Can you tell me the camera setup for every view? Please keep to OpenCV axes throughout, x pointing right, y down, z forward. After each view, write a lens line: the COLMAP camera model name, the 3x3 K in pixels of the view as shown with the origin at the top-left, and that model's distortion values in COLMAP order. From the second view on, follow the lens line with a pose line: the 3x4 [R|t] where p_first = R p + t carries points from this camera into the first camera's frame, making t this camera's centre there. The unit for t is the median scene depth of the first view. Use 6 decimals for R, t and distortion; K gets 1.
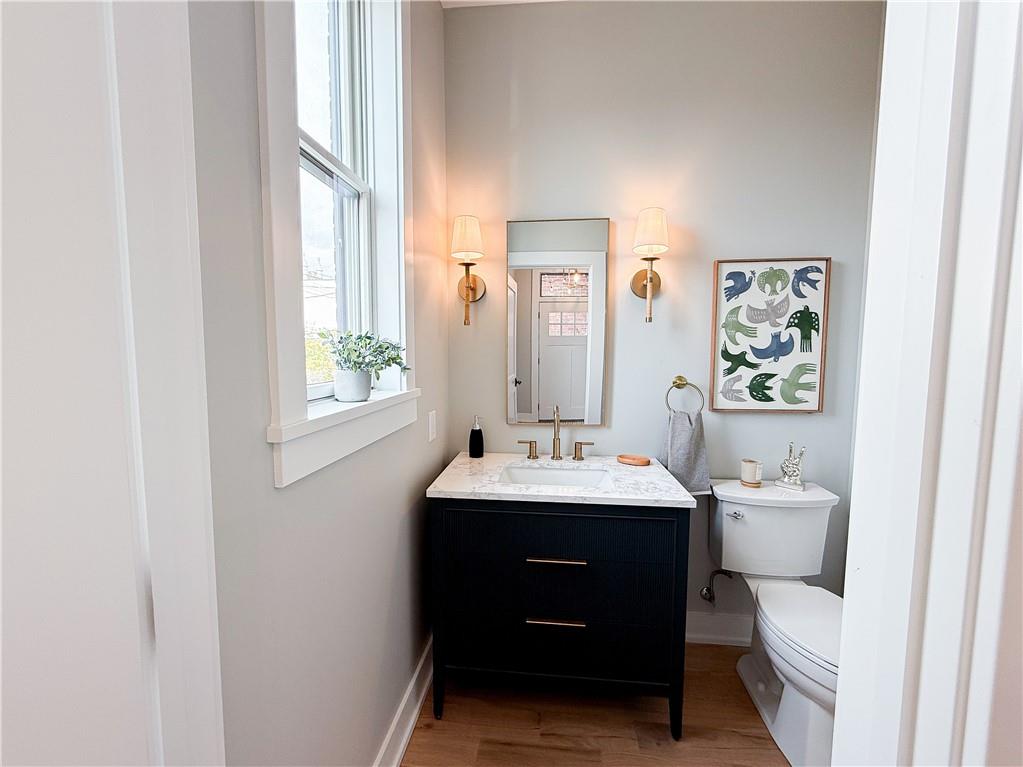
lens RADIAL K [[412.8, 0, 511.3], [0, 412.8, 381.0], [0, 0, 1]] dist [0.004181, 0.000155]
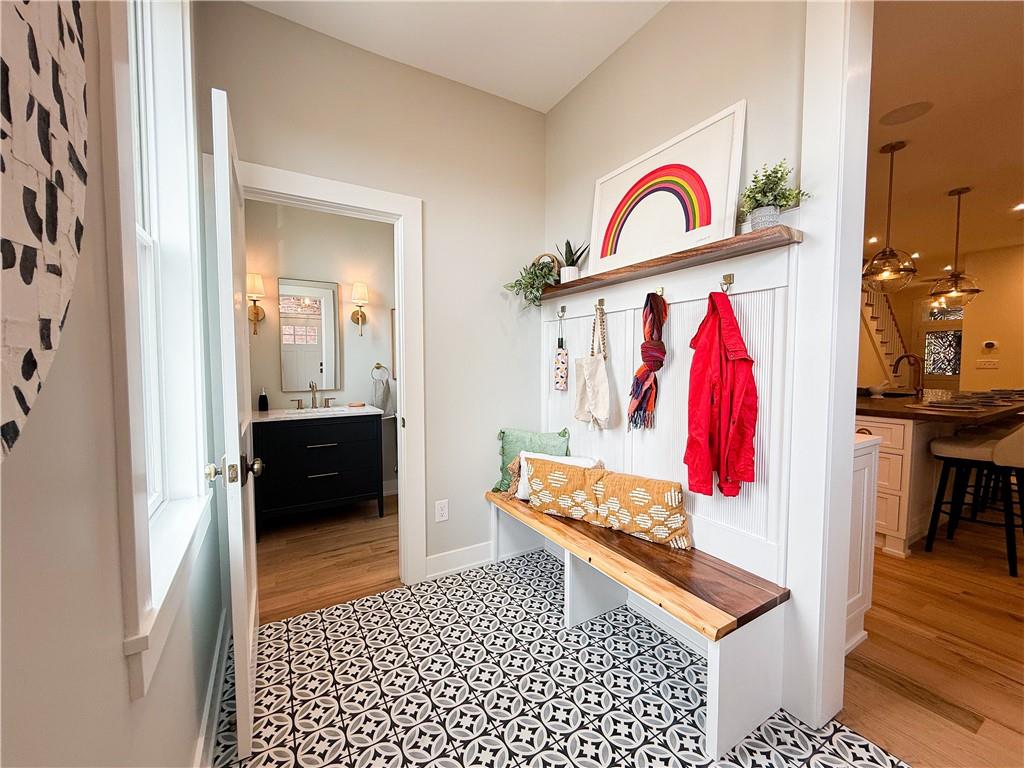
lens RADIAL K [[413.2, 0, 507.9], [0, 413.2, 382.9], [0, 0, 1]] dist [0.004181, 0.000155]
pose [[0.794950, -0.038262, 0.605467, -0.330013], [0.053199, 0.998561, -0.006745, 0.137582], [-0.604338, 0.037572, 0.795841, -1.036104]]
